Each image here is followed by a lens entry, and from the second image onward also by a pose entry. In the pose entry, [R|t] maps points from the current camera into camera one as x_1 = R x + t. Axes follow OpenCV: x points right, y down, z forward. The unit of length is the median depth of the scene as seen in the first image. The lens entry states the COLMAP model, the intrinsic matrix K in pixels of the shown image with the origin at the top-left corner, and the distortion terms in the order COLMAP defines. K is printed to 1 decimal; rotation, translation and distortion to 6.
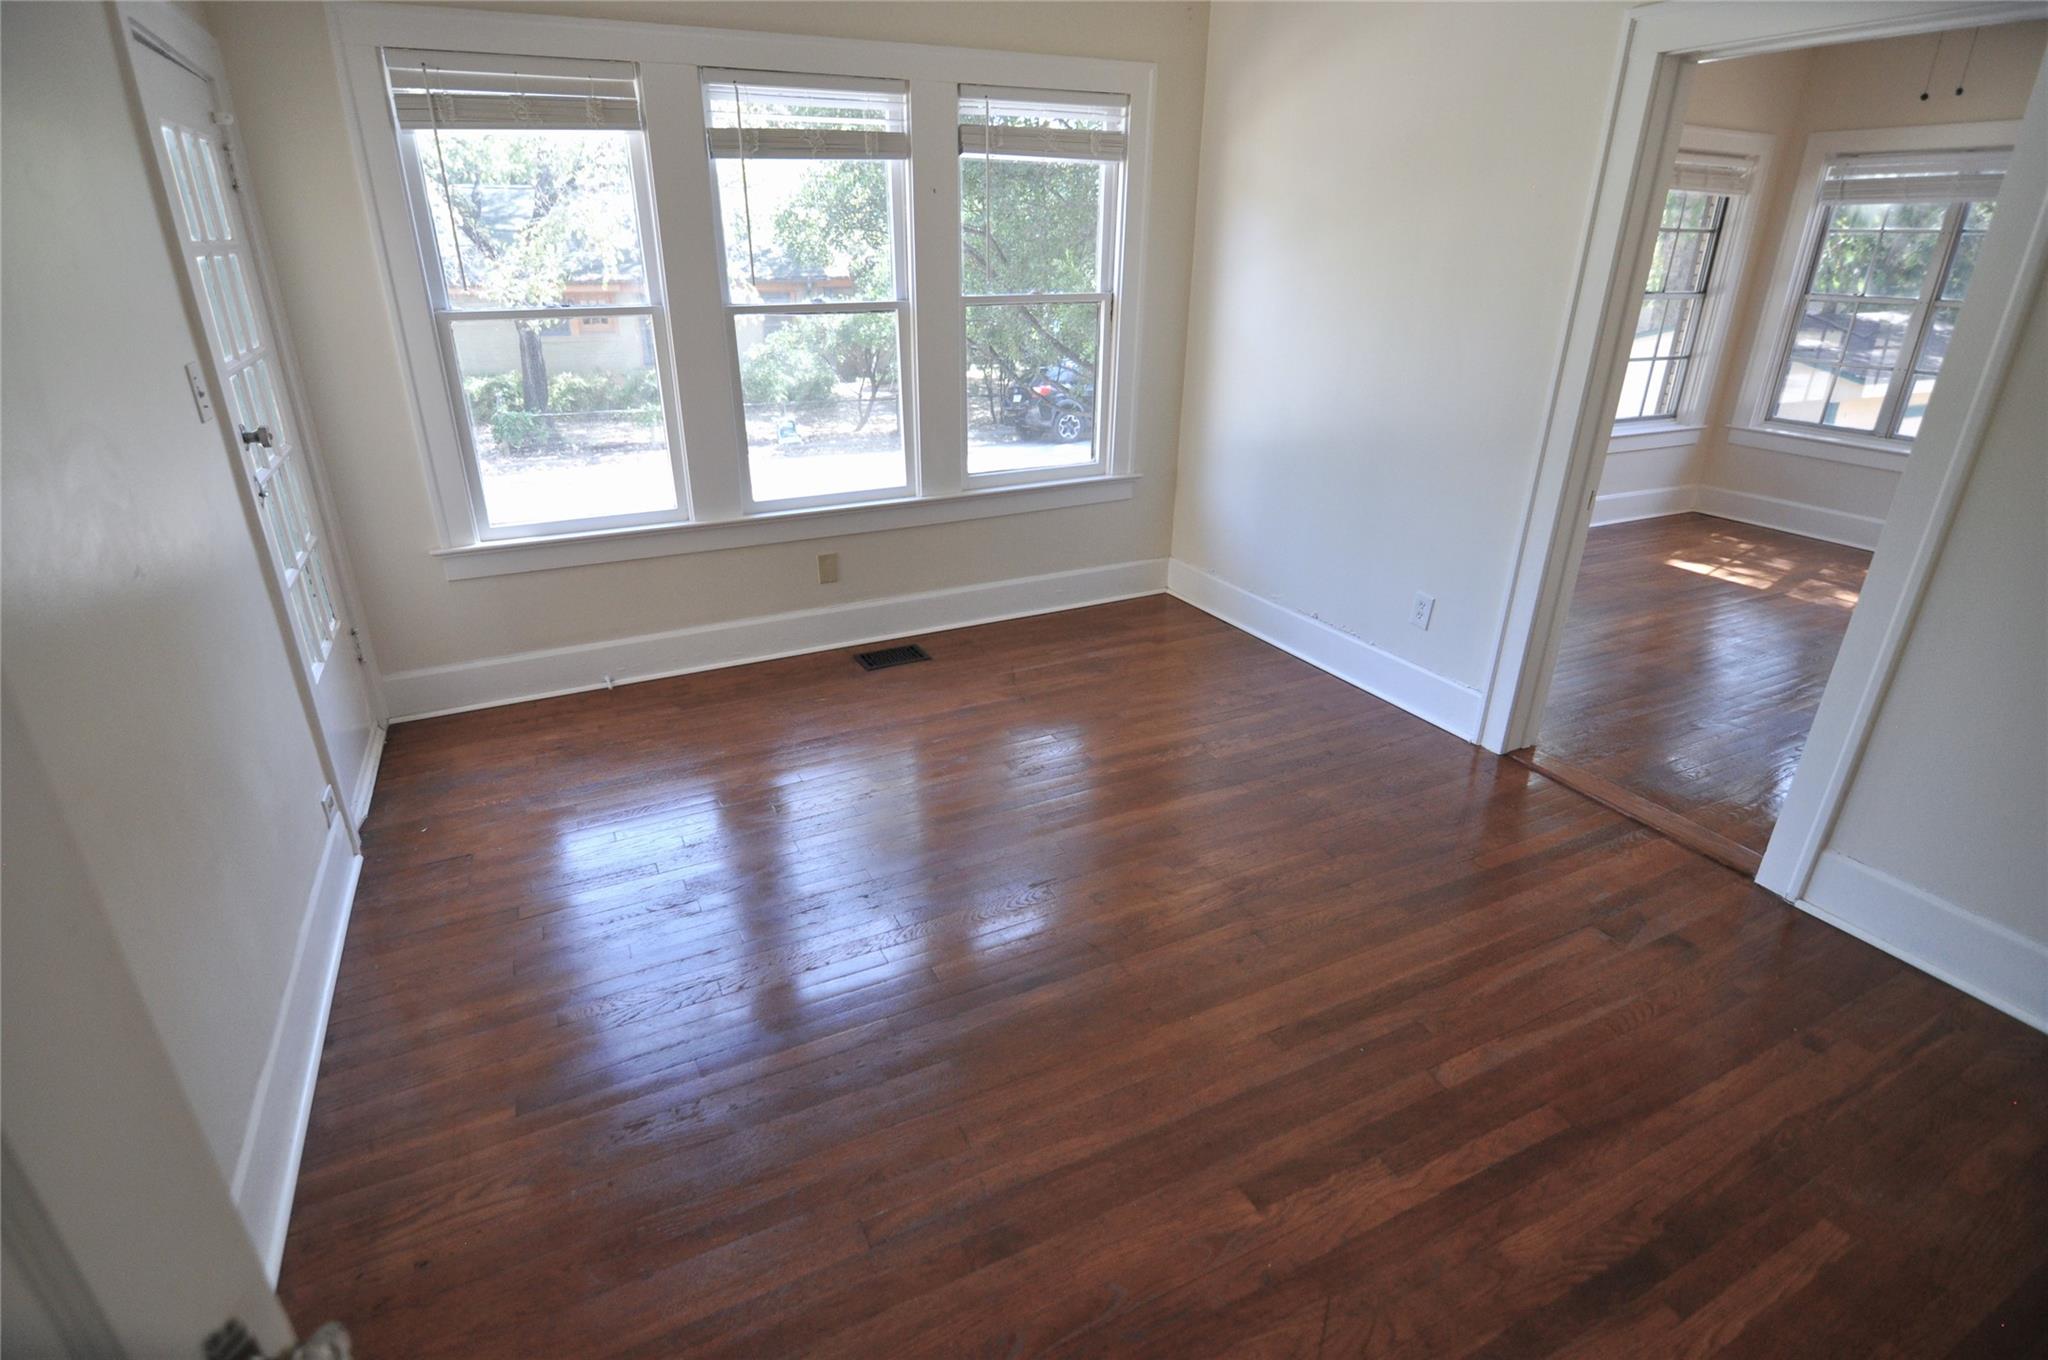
lens RADIAL K [[993.8, 0, 997.1], [0, 993.8, 680.3], [0, 0, 1]] dist [-0.011867, -0.000718]
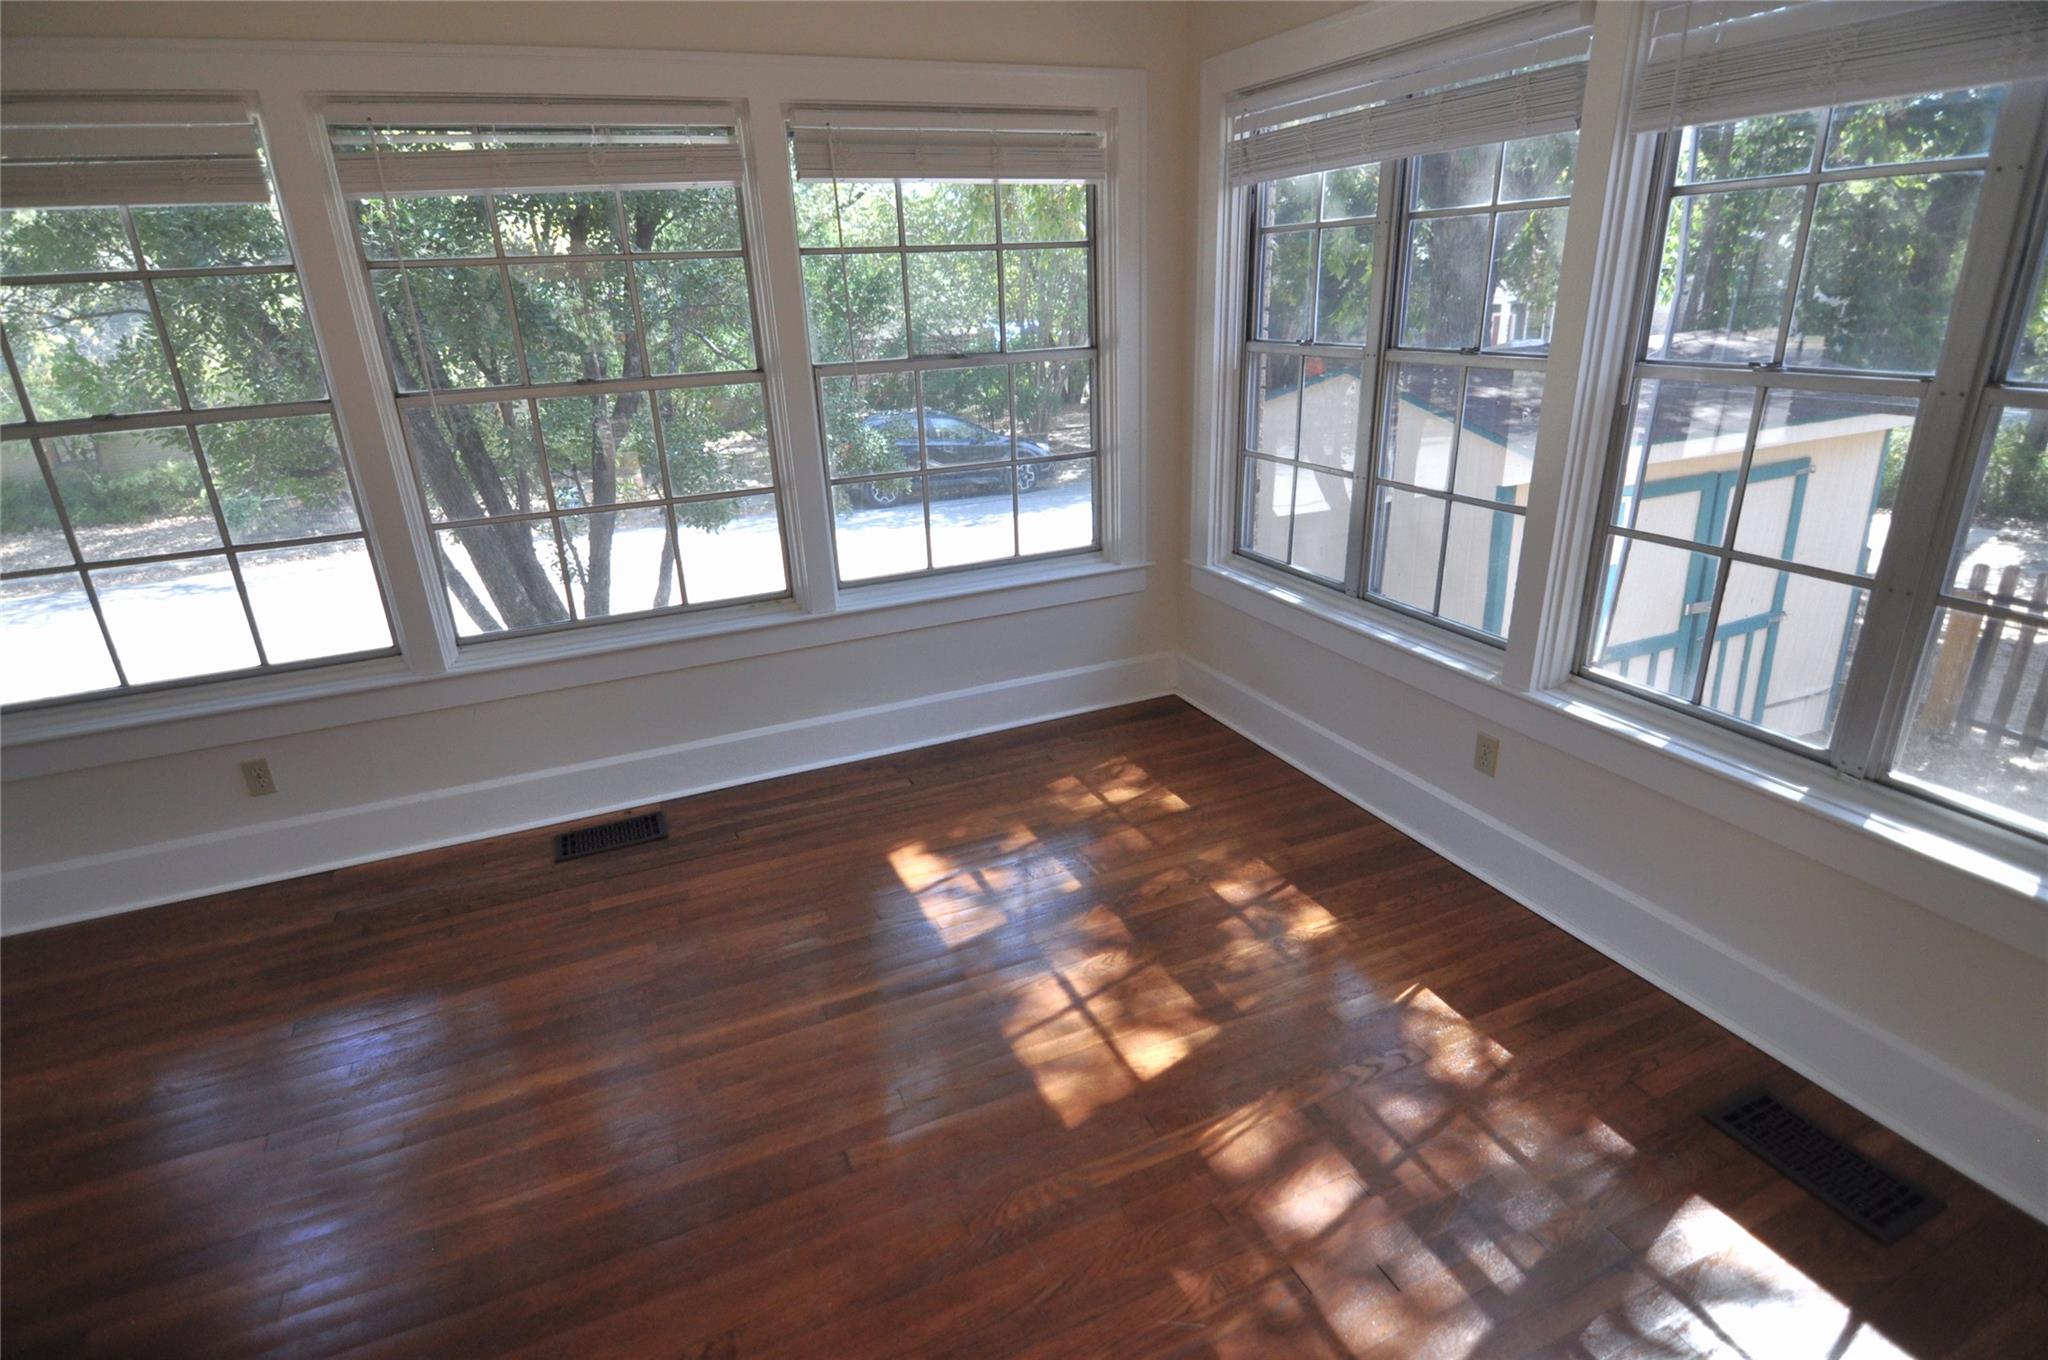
lens RADIAL K [[1086.9, 0, 1023.6], [0, 1086.9, 754.8], [0, 0, 1]] dist [0.000249, -0.000104]
pose [[0.994170, 0.006396, -0.107631, 0.714694], [-0.007380, 0.999935, -0.008741, -0.134248], [0.107568, 0.009484, 0.994152, 0.327859]]
